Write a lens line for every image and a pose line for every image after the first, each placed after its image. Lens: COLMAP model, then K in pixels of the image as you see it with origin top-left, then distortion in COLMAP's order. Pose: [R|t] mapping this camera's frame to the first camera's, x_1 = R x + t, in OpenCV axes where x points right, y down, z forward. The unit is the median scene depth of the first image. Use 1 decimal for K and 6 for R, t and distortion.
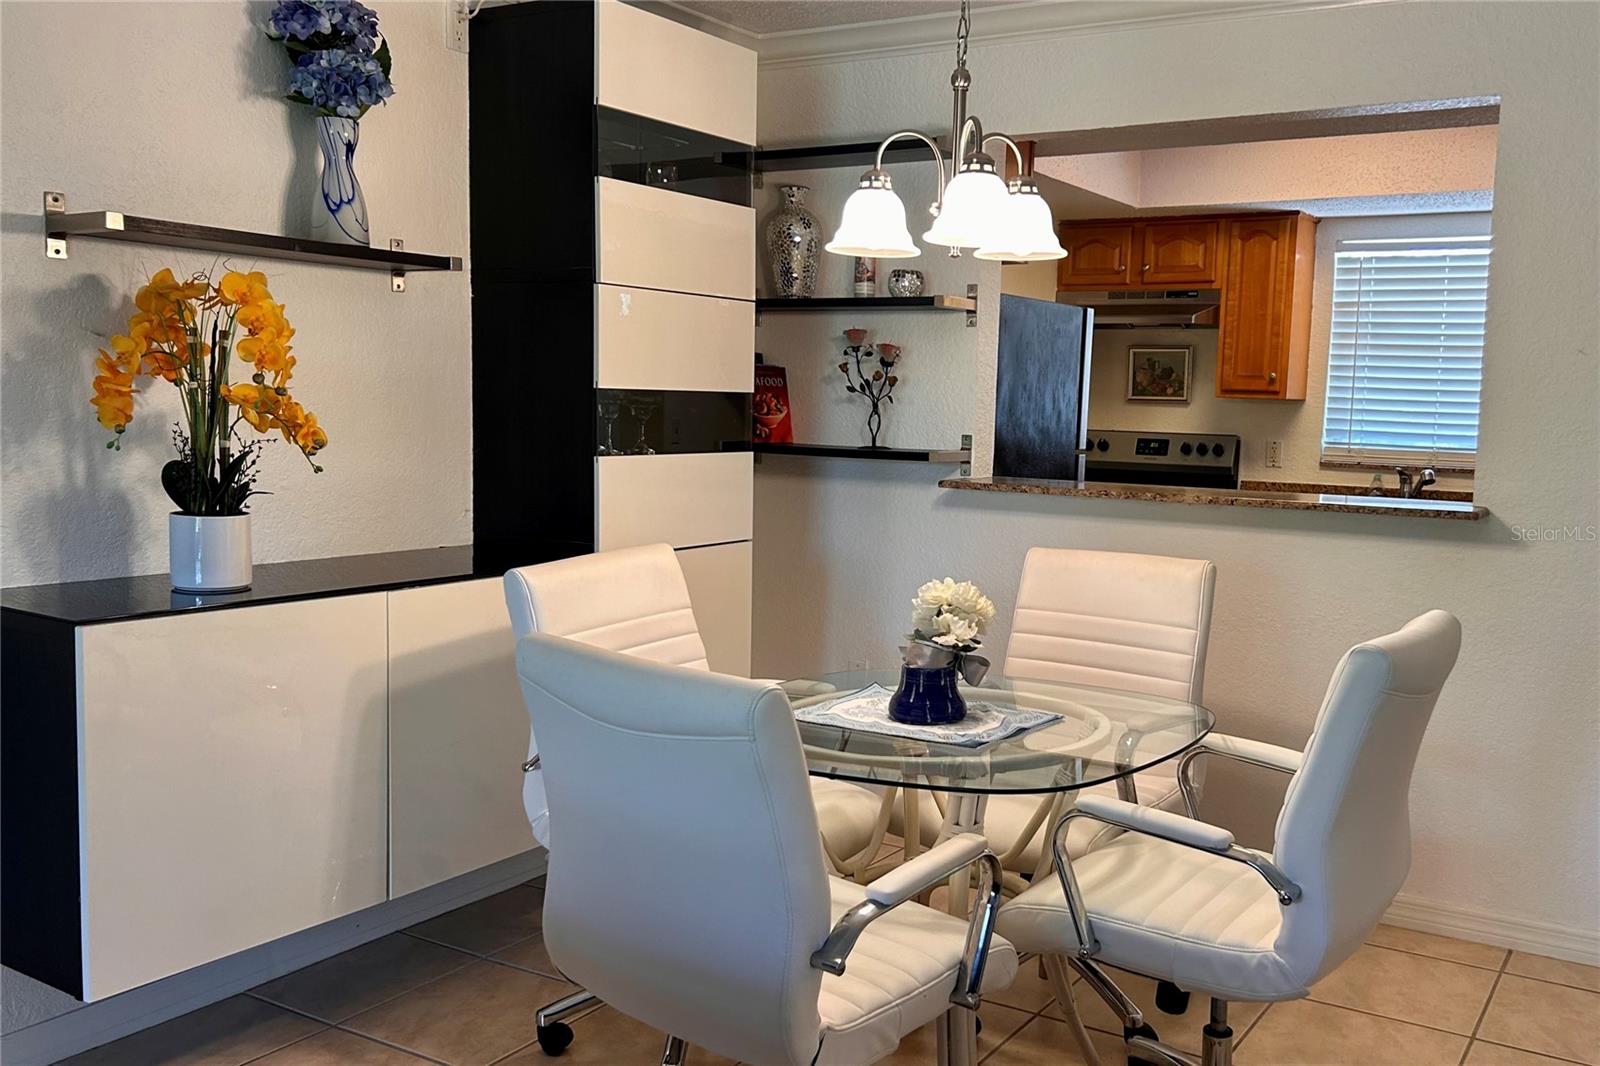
lens RADIAL K [[1404.8, 0, 909.8], [0, 1404.8, 568.1], [0, 0, 1]] dist [0.028557, -0.004951]
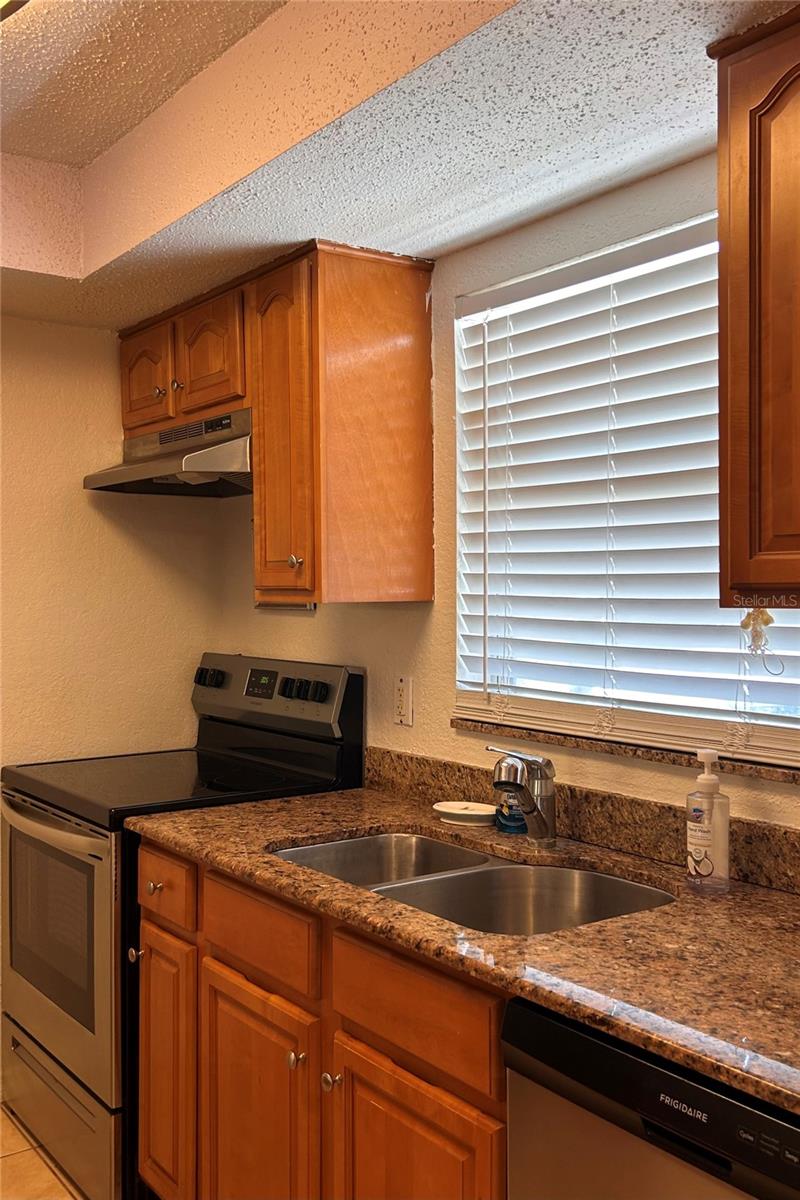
lens RADIAL K [[1135.9, 0, 397.2], [0, 1135.9, 605.7], [0, 0, 1]] dist [0.134045, -0.285103]
pose [[0.915393, -0.027161, -0.401644, 0.634456], [-0.015986, 0.994482, -0.103686, -0.105081], [0.402244, 0.101334, 0.909907, 0.872883]]
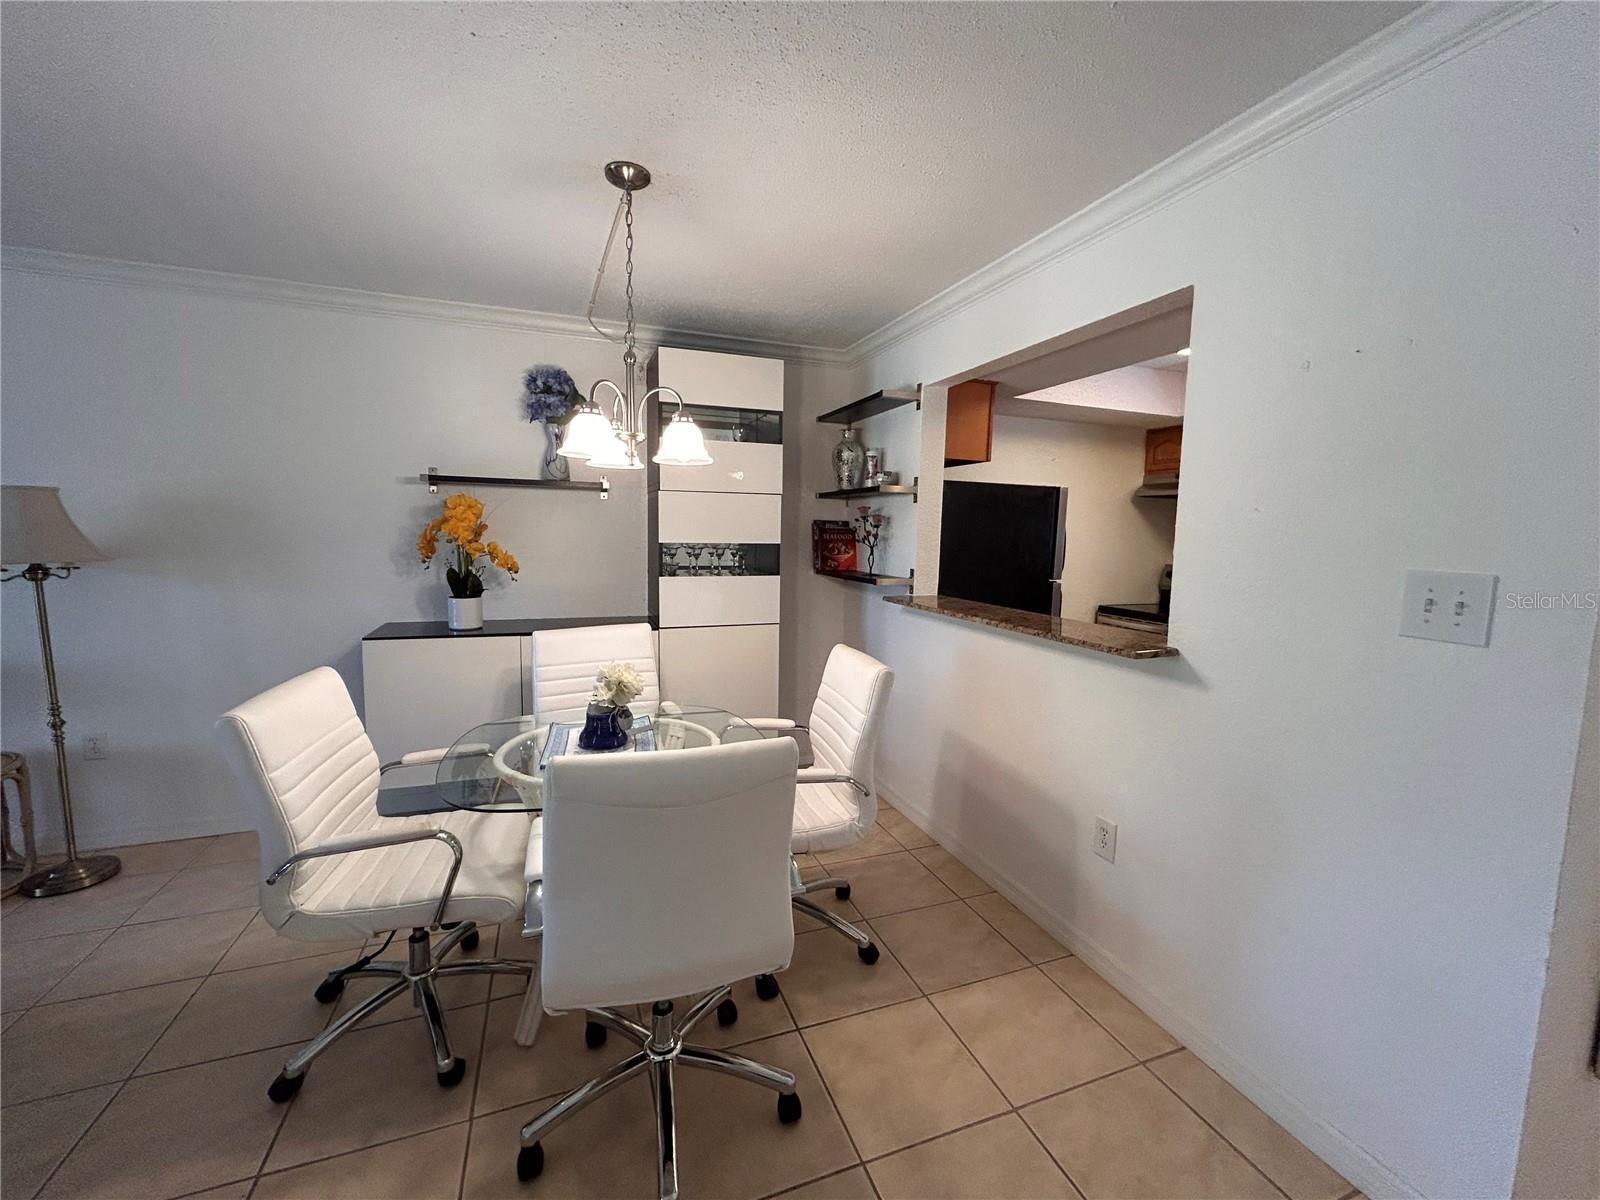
lens RADIAL K [[650.1, 0, 801.0], [0, 650.1, 596.0], [0, 0, 1]] dist [0.000986, 0.000765]
pose [[0.777934, 0.053779, -0.626041, 0.402339], [-0.074673, 0.997183, -0.007129, -0.047220], [0.623893, 0.052294, 0.779758, 0.323371]]
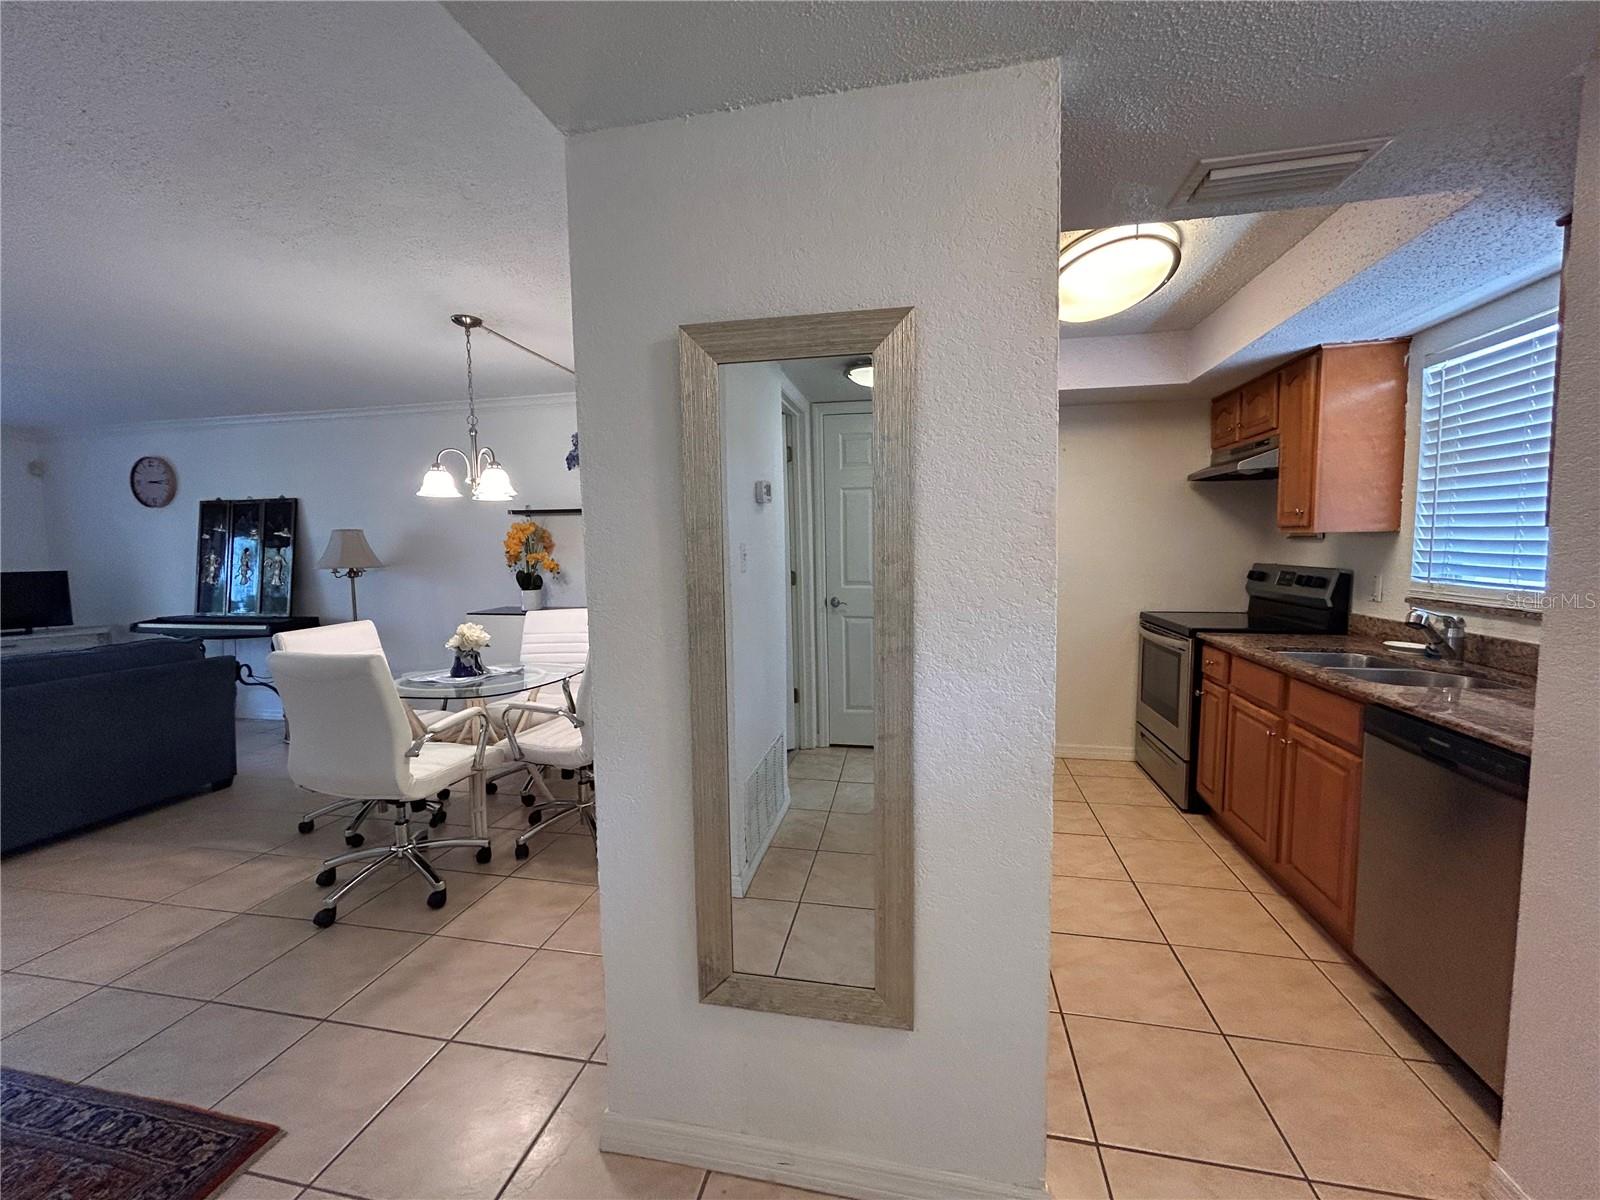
lens RADIAL K [[650.1, 0, 801.0], [0, 650.1, 596.0], [0, 0, 1]] dist [0.000986, 0.000765]
pose [[0.325045, 0.043259, -0.944709, 0.810992], [-0.089238, 0.995899, 0.014900, -0.068343], [0.941479, 0.079461, 0.327572, 0.701835]]
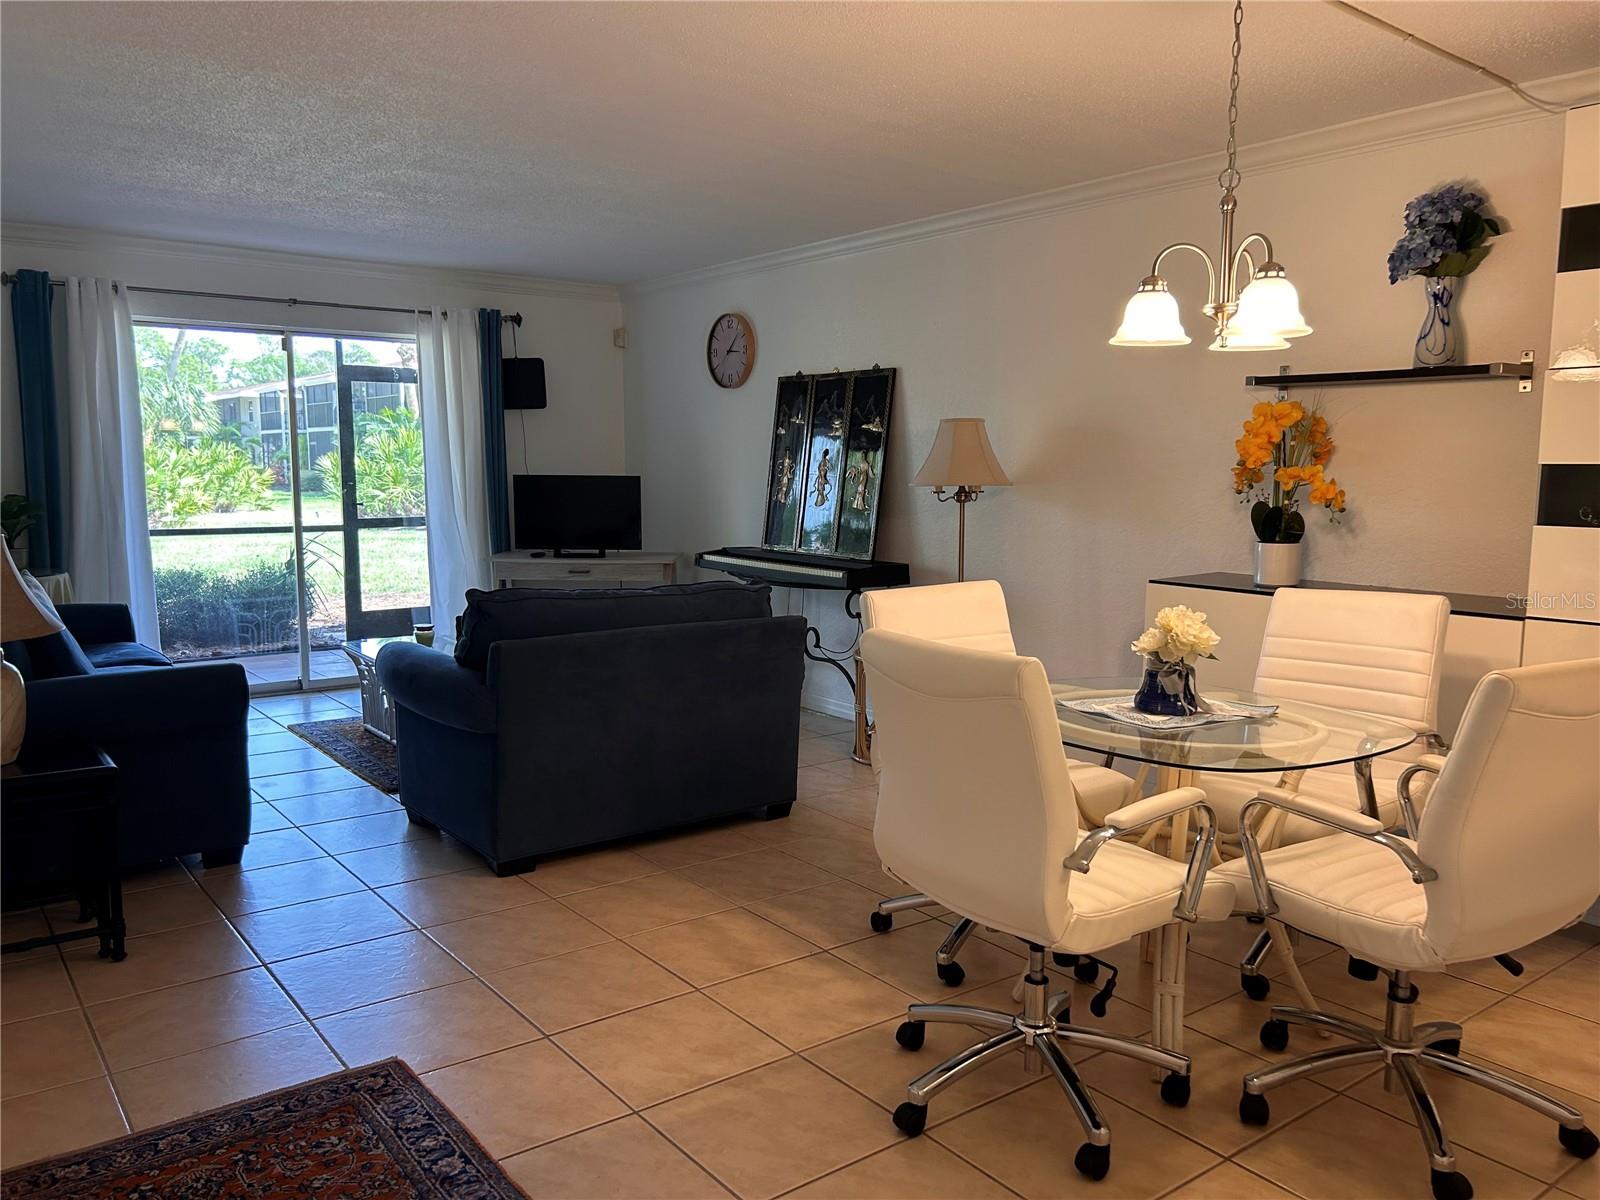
lens RADIAL K [[1208.9, 0, 800.0], [0, 1208.9, 600.0], [0, 0, 1]] dist [0.053093, -0.055818]
pose [[-0.374500, 0.078608, -0.923889, 0.696513], [-0.126150, 0.982816, 0.134757, -0.060826], [0.918605, 0.167015, -0.358148, 0.640852]]
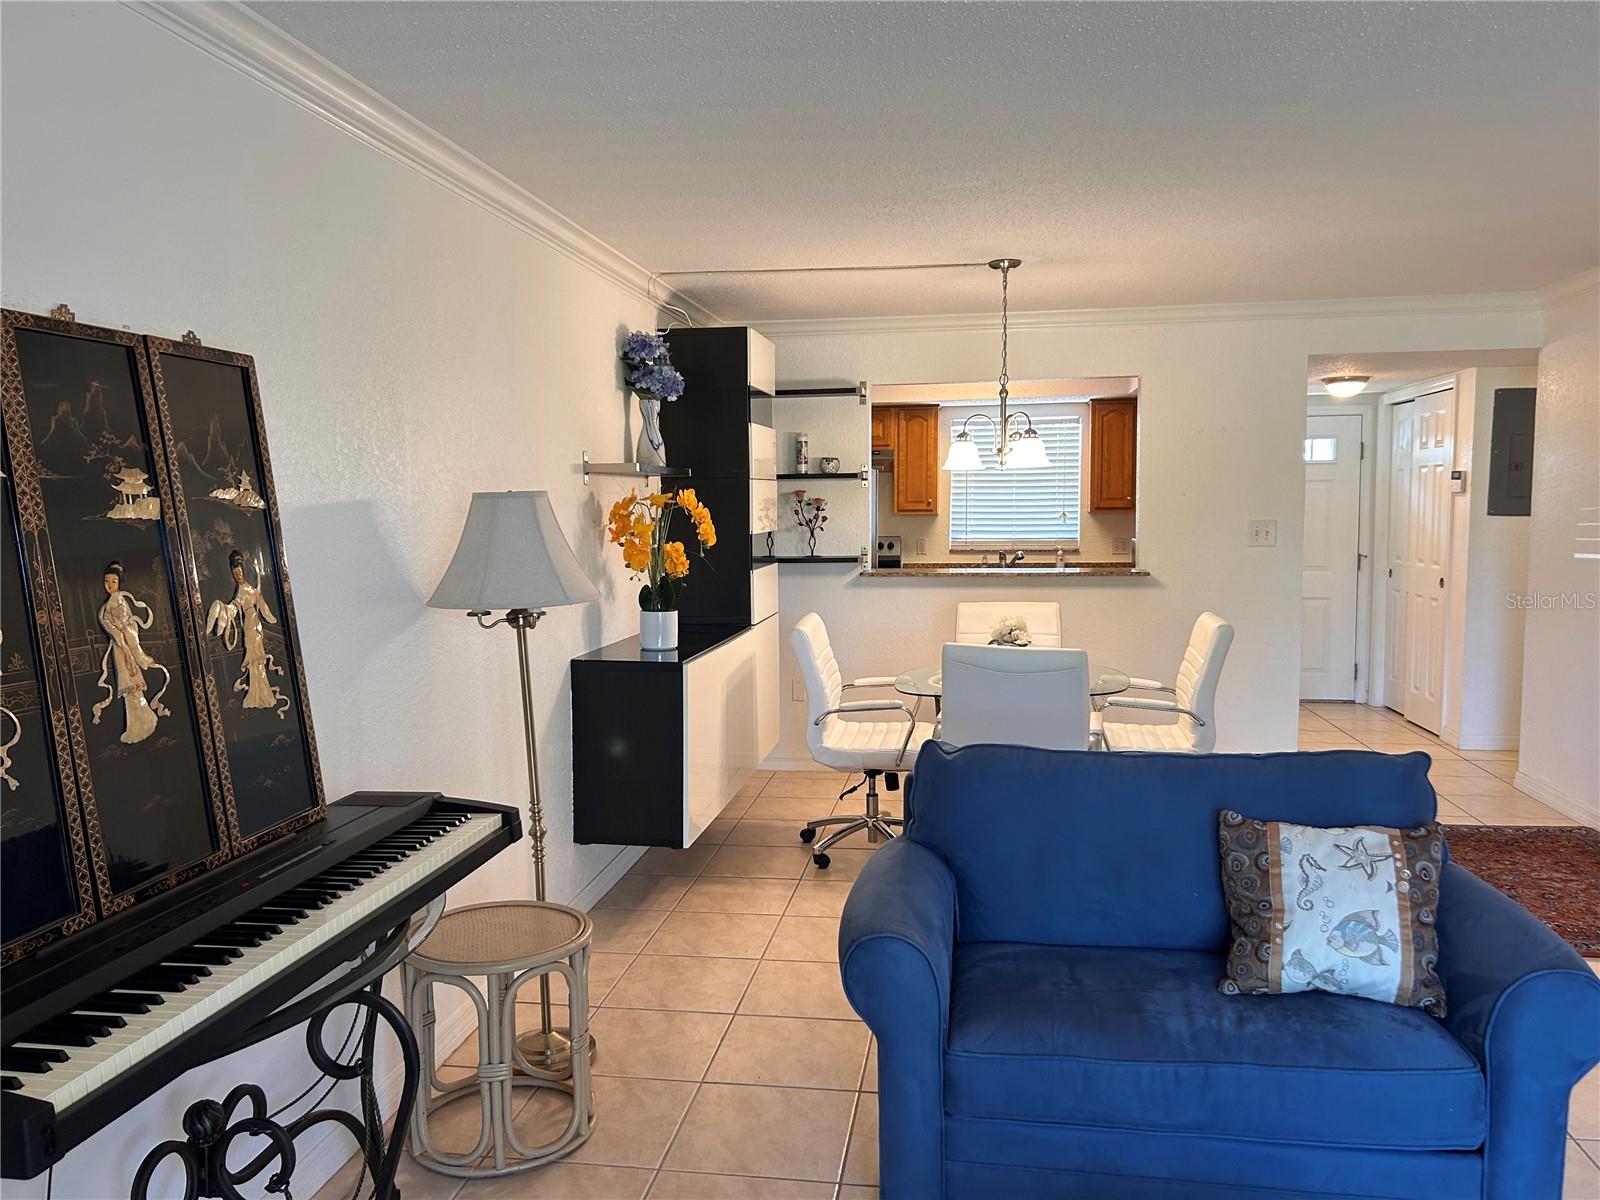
lens RADIAL K [[1213.2, 0, 762.9], [0, 1213.2, 603.5], [0, 0, 1]] dist [-0.001643, 0.001859]
pose [[0.936863, -0.069490, 0.342723, -0.603210], [0.080948, 0.996533, -0.019222, -0.002395], [-0.340199, 0.045751, 0.939240, -0.404752]]
